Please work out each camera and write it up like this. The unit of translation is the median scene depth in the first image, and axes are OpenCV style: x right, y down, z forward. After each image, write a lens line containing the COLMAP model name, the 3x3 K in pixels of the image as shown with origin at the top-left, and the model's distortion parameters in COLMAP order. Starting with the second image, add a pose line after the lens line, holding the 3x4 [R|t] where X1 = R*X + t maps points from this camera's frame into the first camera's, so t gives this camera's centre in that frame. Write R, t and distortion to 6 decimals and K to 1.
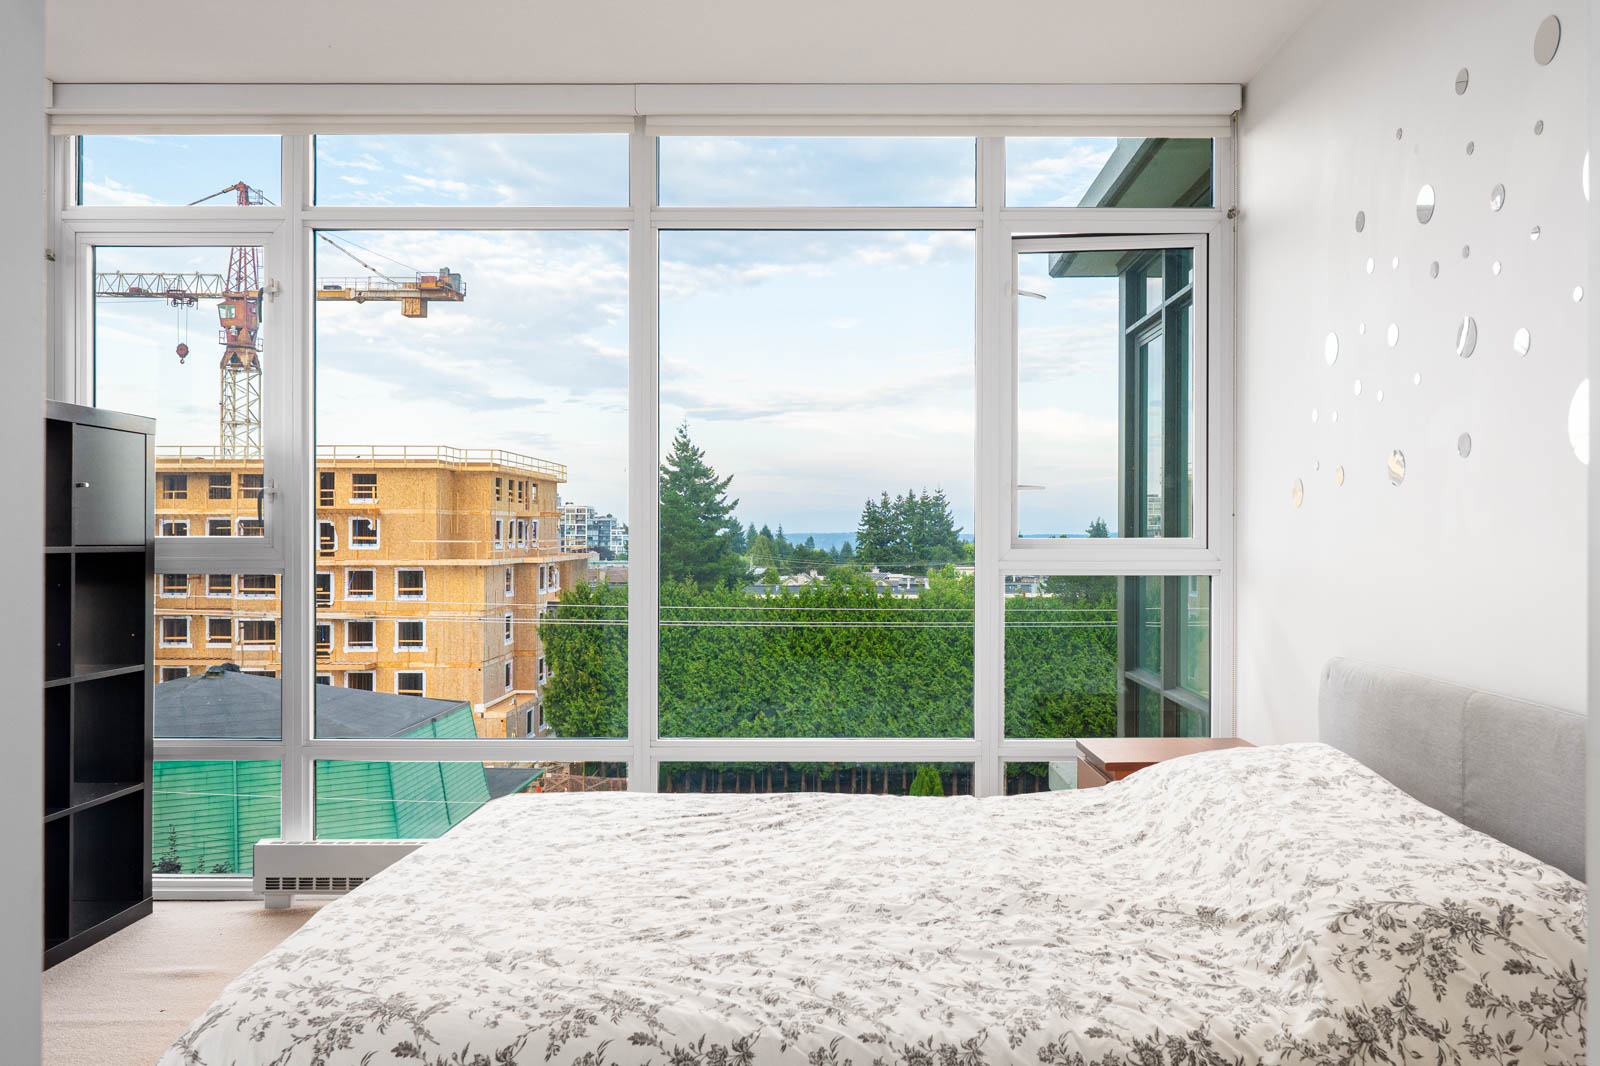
lens RADIAL K [[1247.4, 0, 849.7], [0, 1247.4, 537.2], [0, 0, 1]] dist [0.000294, -0.001569]
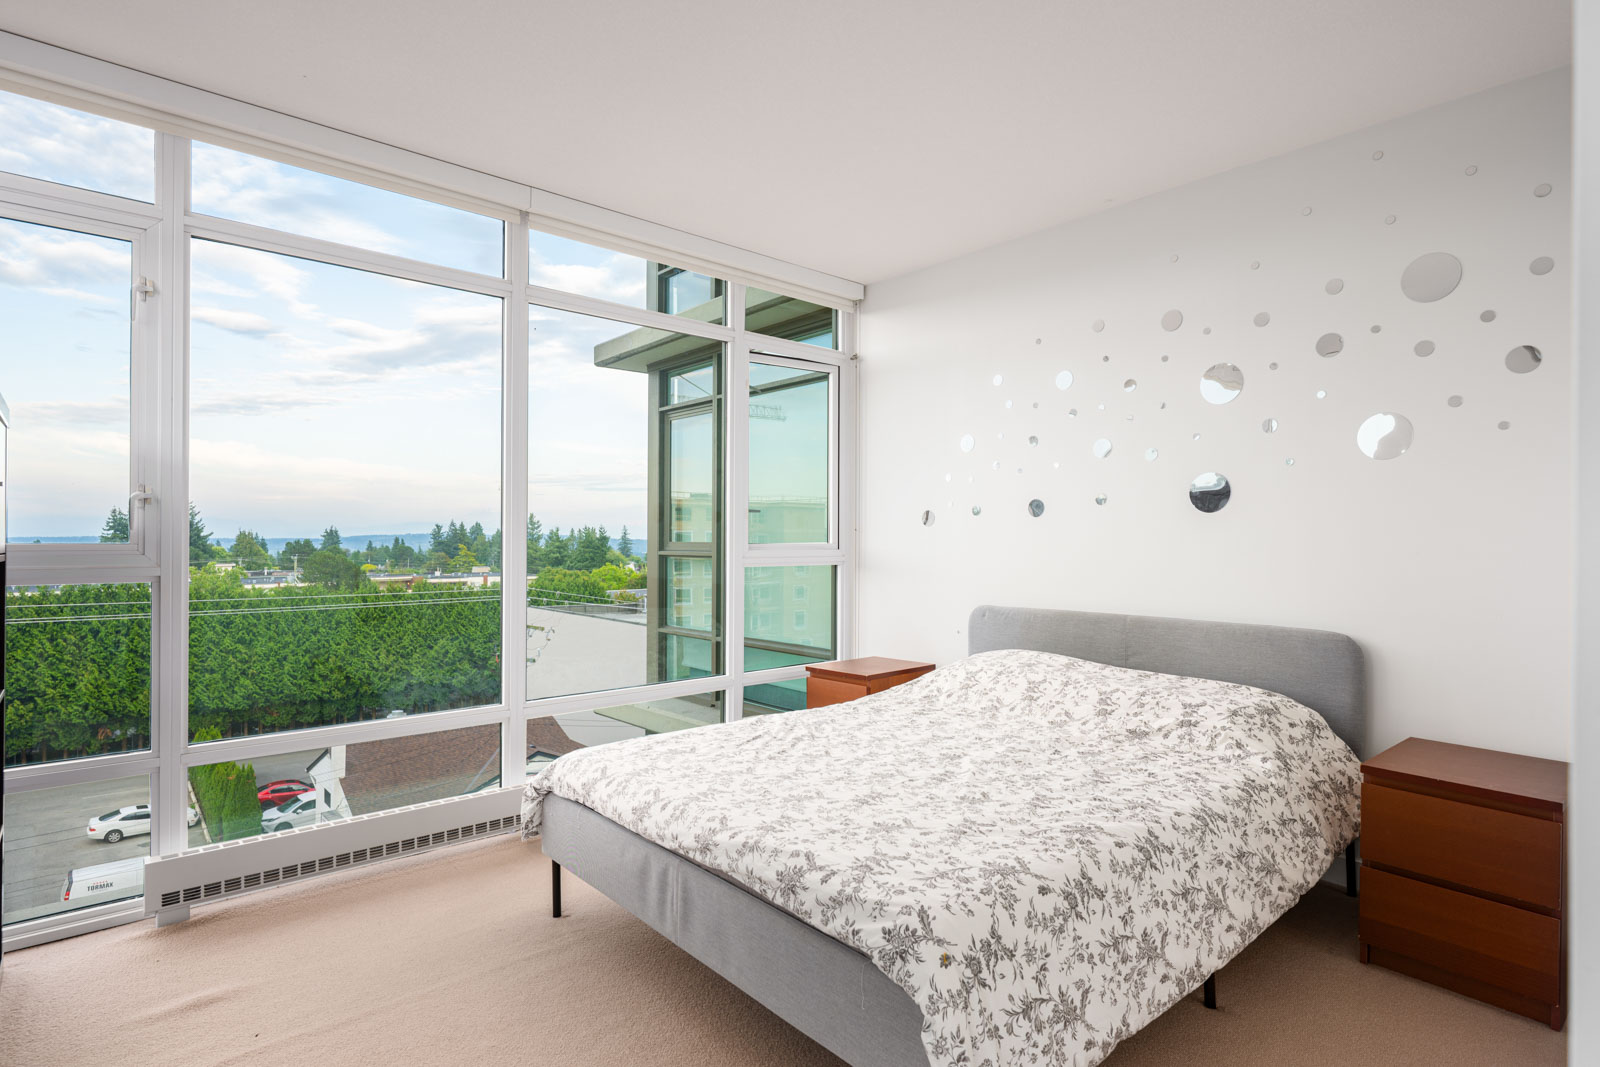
lens RADIAL K [[818.9, 0, 797.7], [0, 818.9, 538.0], [0, 0, 1]] dist [0.001641, 0.000045]
pose [[0.751923, 0.001621, 0.659249, -0.502071], [0.000276, 0.999996, -0.002774, -0.003000], [-0.659251, 0.002268, 0.751920, 0.187318]]
